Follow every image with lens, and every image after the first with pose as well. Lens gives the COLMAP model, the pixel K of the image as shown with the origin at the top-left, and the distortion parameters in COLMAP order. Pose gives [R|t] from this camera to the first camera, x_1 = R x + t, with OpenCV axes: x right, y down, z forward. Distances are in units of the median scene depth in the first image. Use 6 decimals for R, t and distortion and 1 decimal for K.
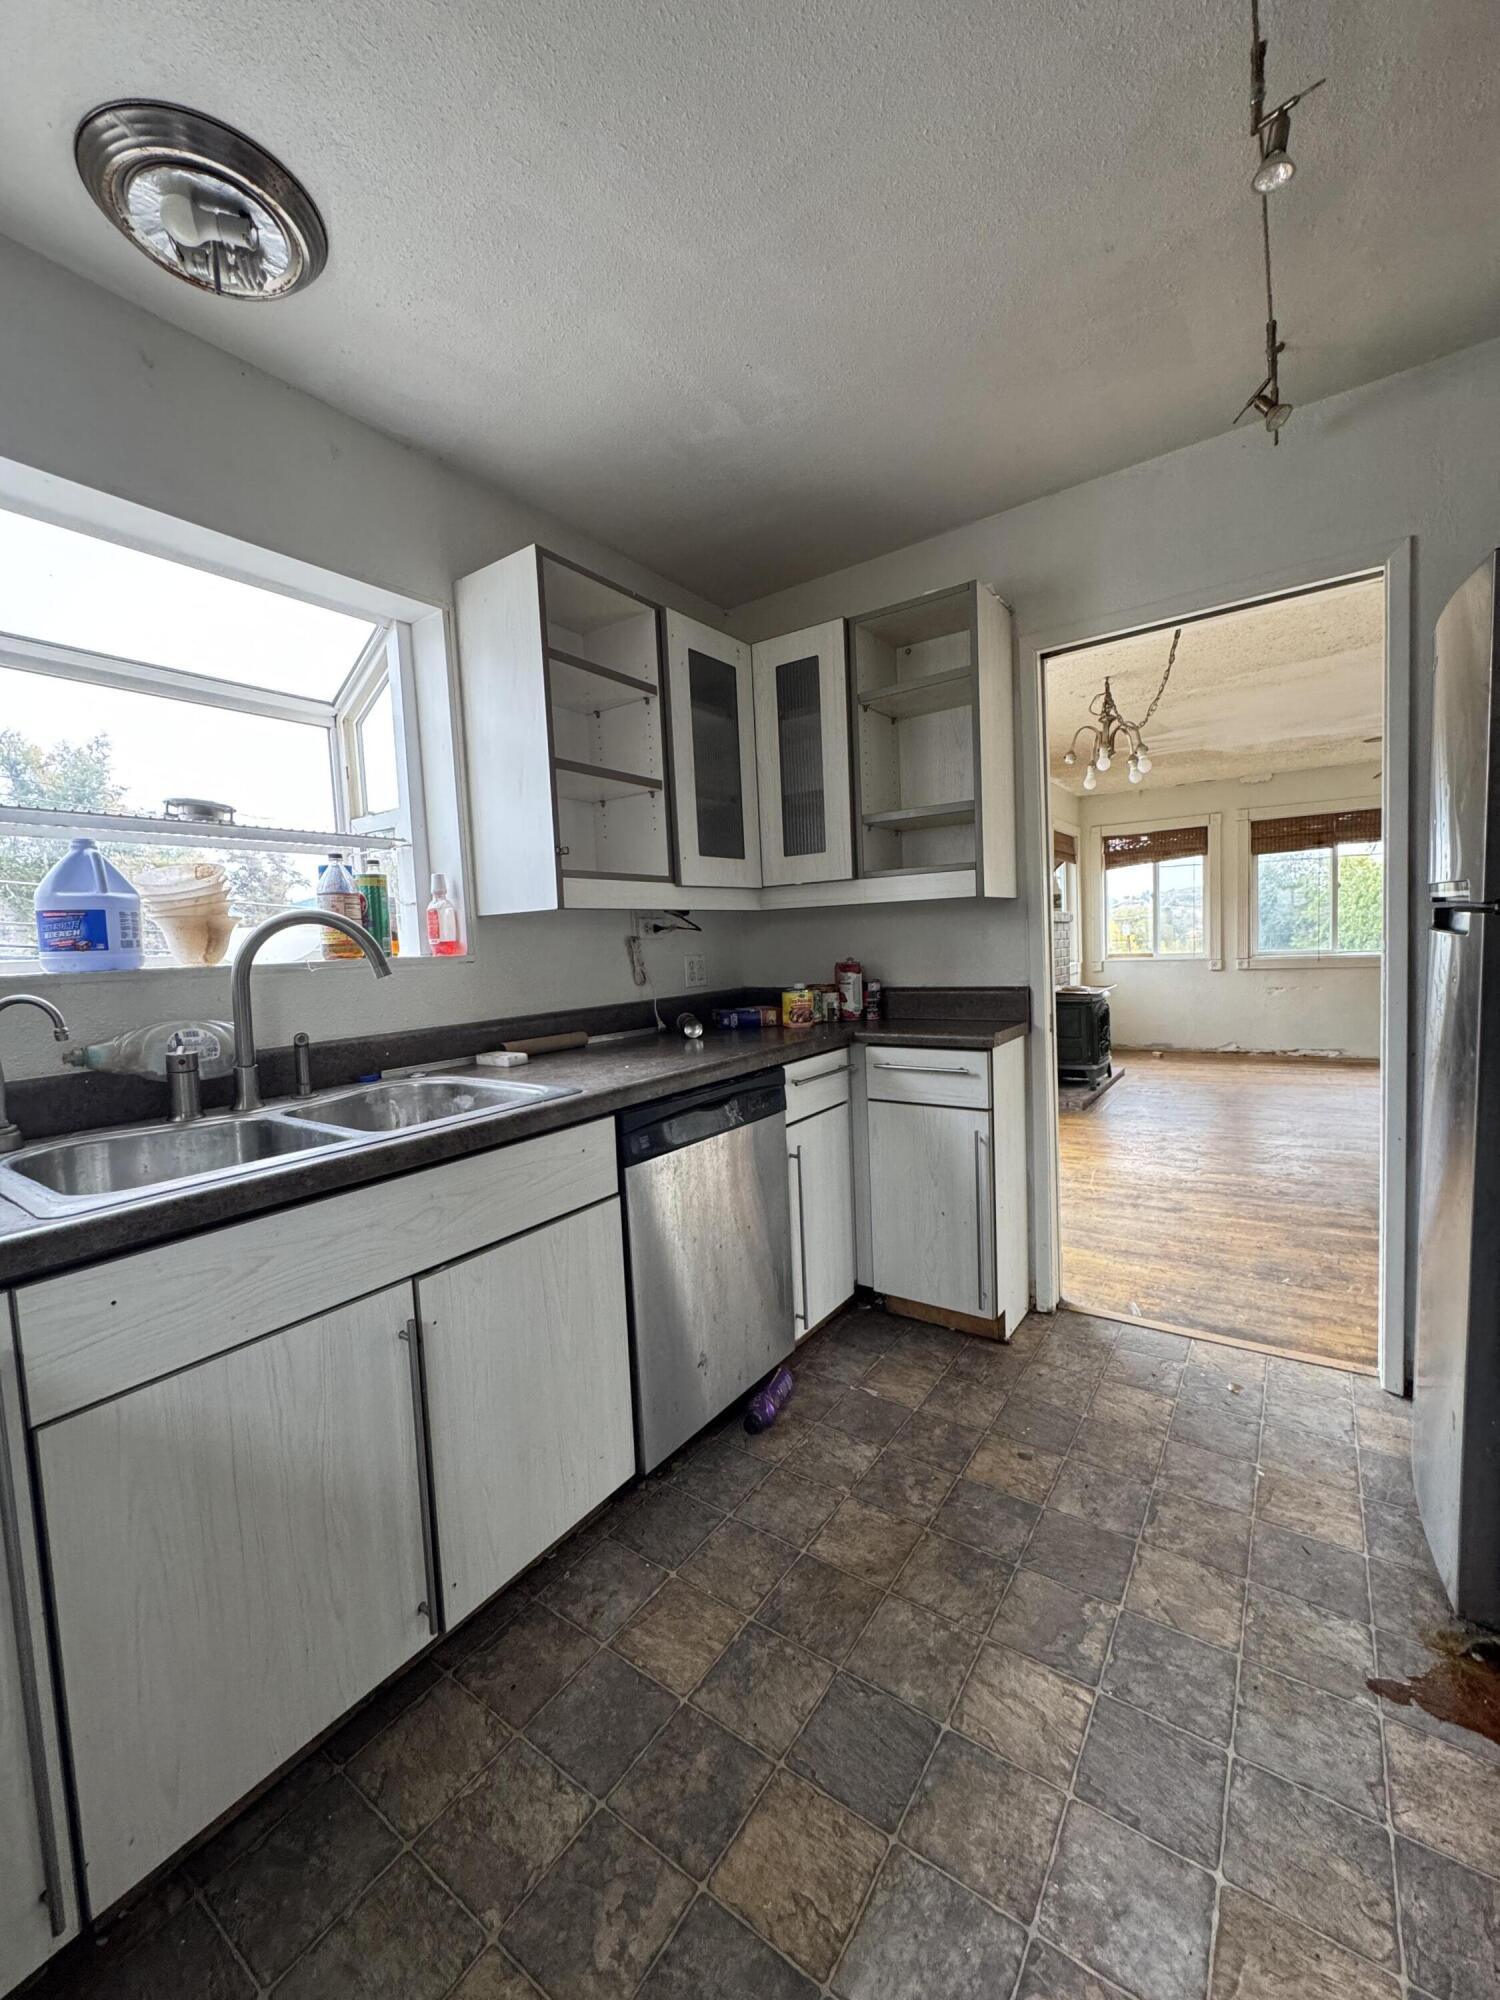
lens RADIAL K [[793.0, 0, 751.2], [0, 793.0, 996.4], [0, 0, 1]] dist [-0.002746, 0.000114]
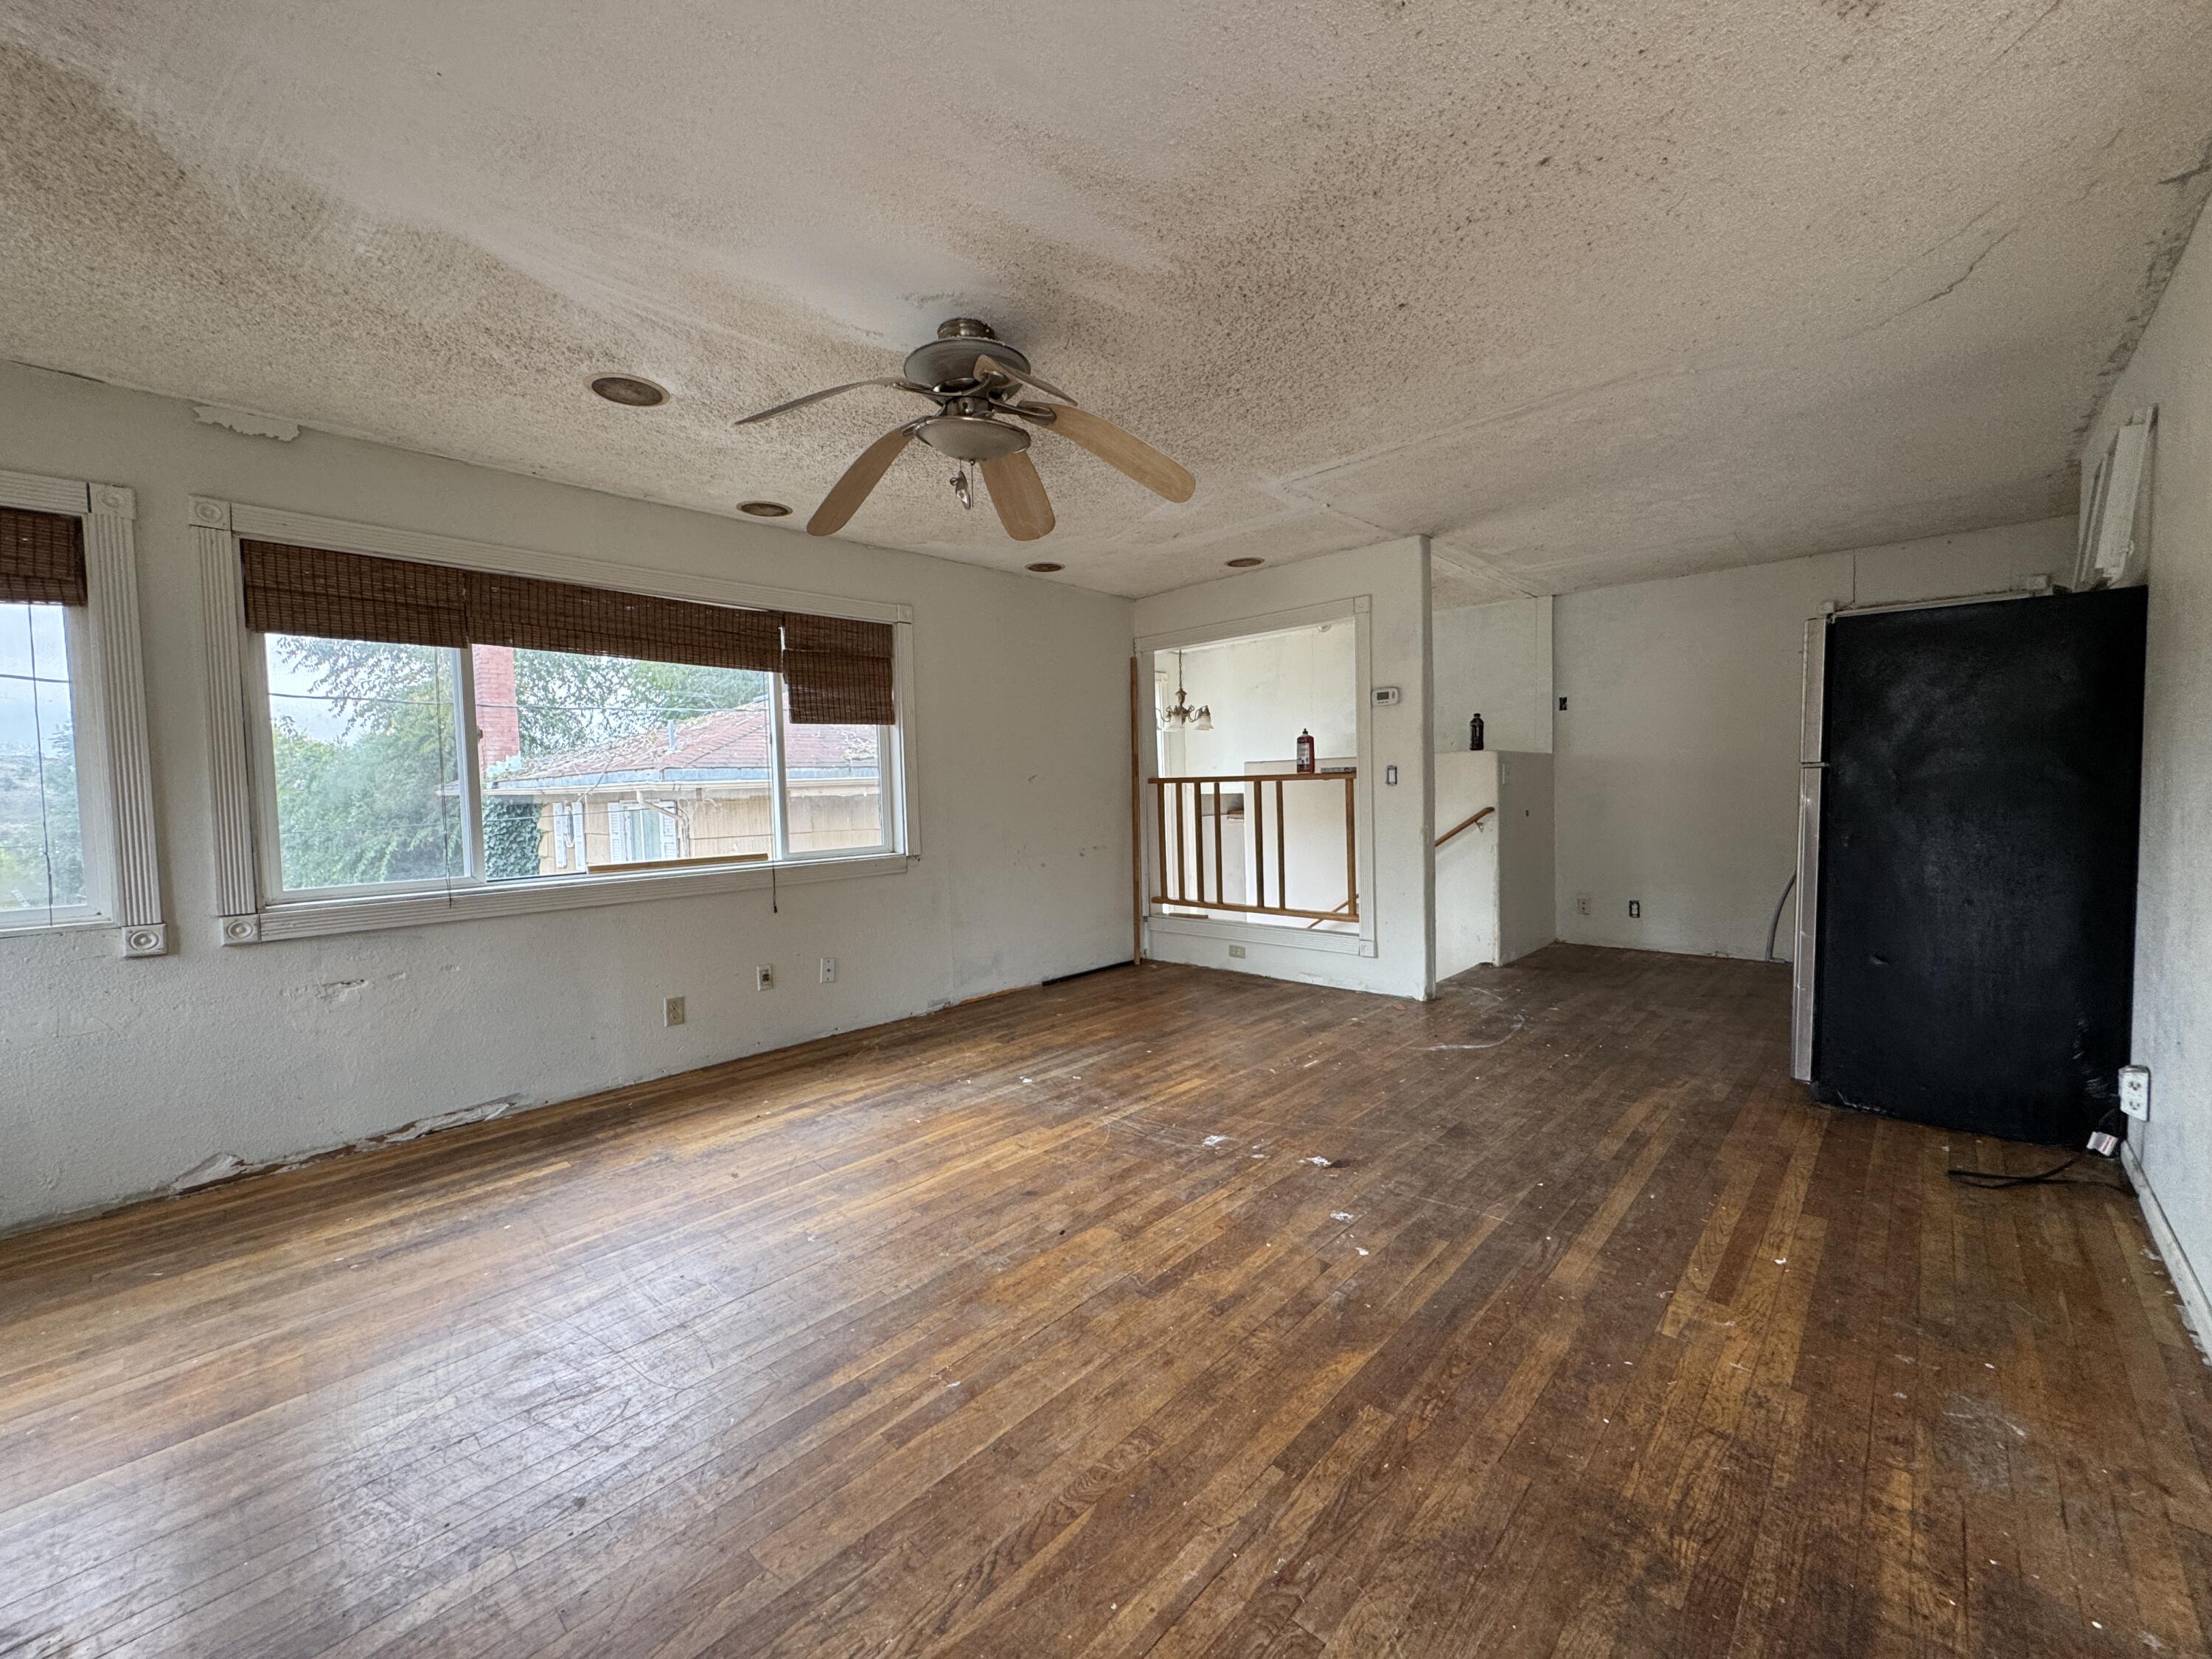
lens RADIAL K [[877.1, 0, 1103.2], [0, 877.1, 827.7], [0, 0, 1]] dist [-0.002746, 0.000114]
pose [[0.147219, -0.006875, 0.989080, 1.374511], [0.083788, 0.996468, -0.005545, -0.248300], [-0.985549, 0.083689, 0.147275, 2.650562]]
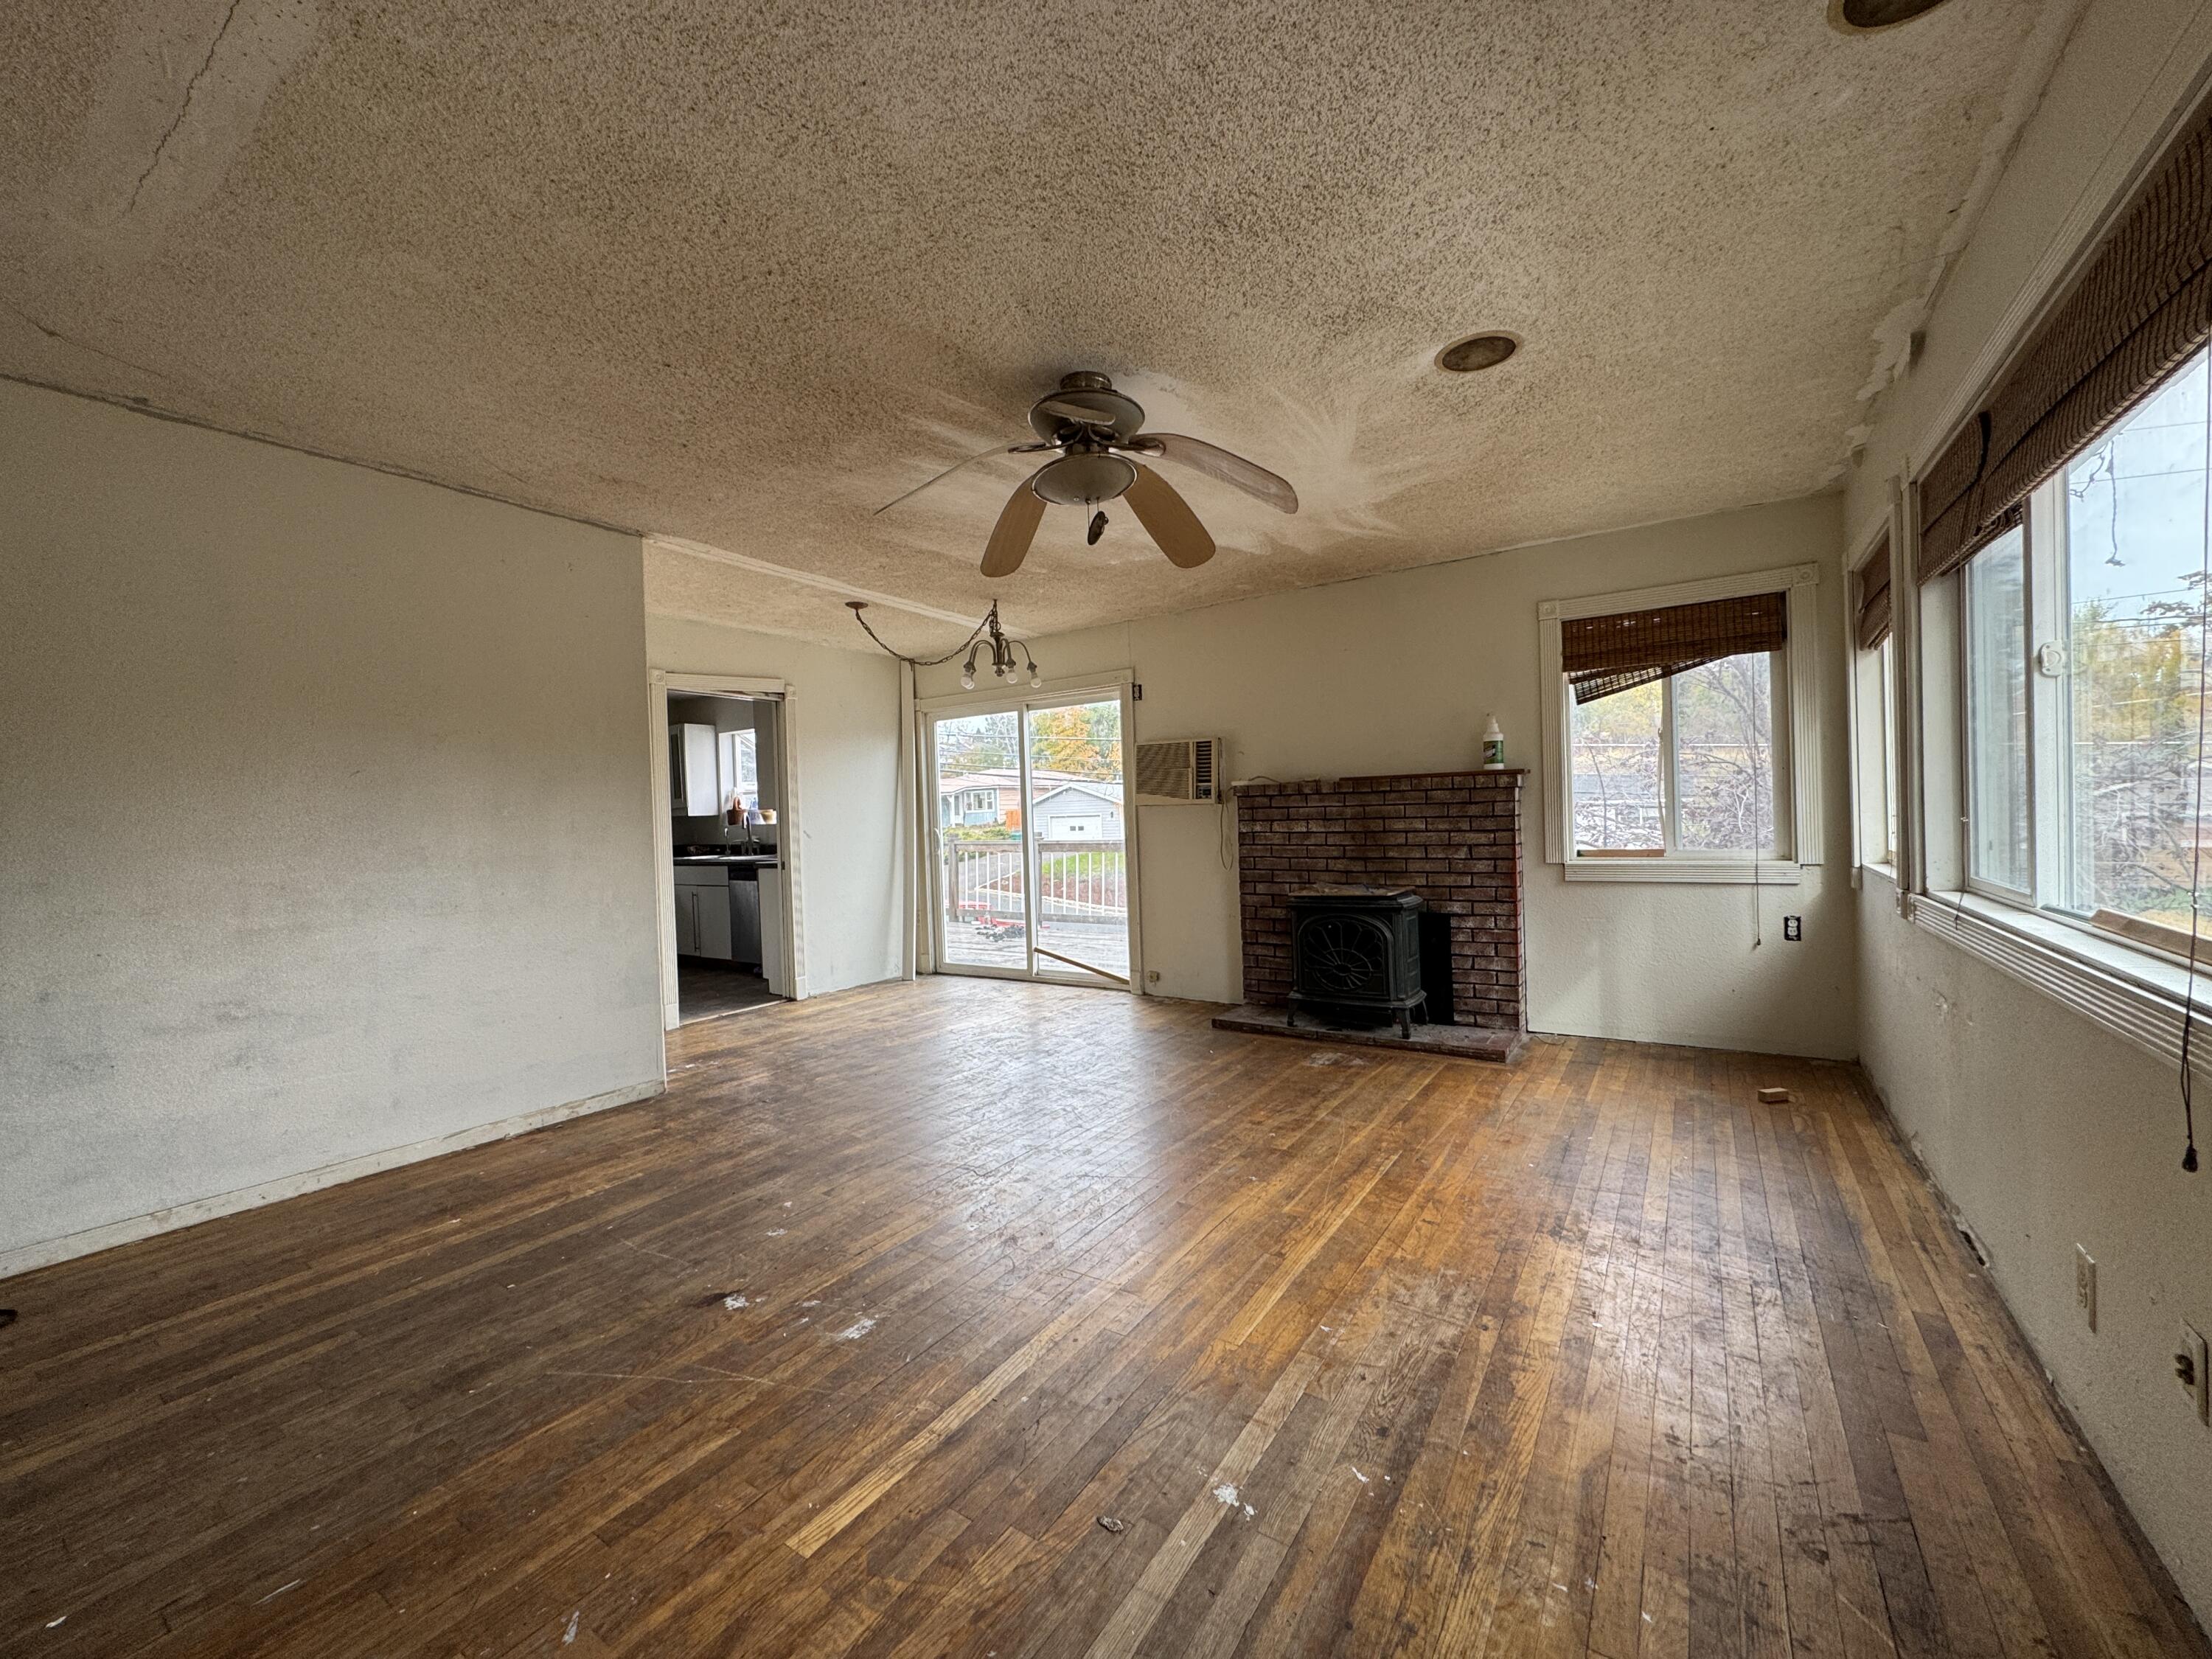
lens RADIAL K [[877.1, 0, 1103.4], [0, 877.1, 828.2], [0, 0, 1]] dist [-0.002746, 0.000114]
pose [[0.018760, 0.059008, -0.998081, 4.729829], [-0.035114, 0.997680, 0.058324, -0.406018], [0.999207, 0.033953, 0.020788, 3.087990]]
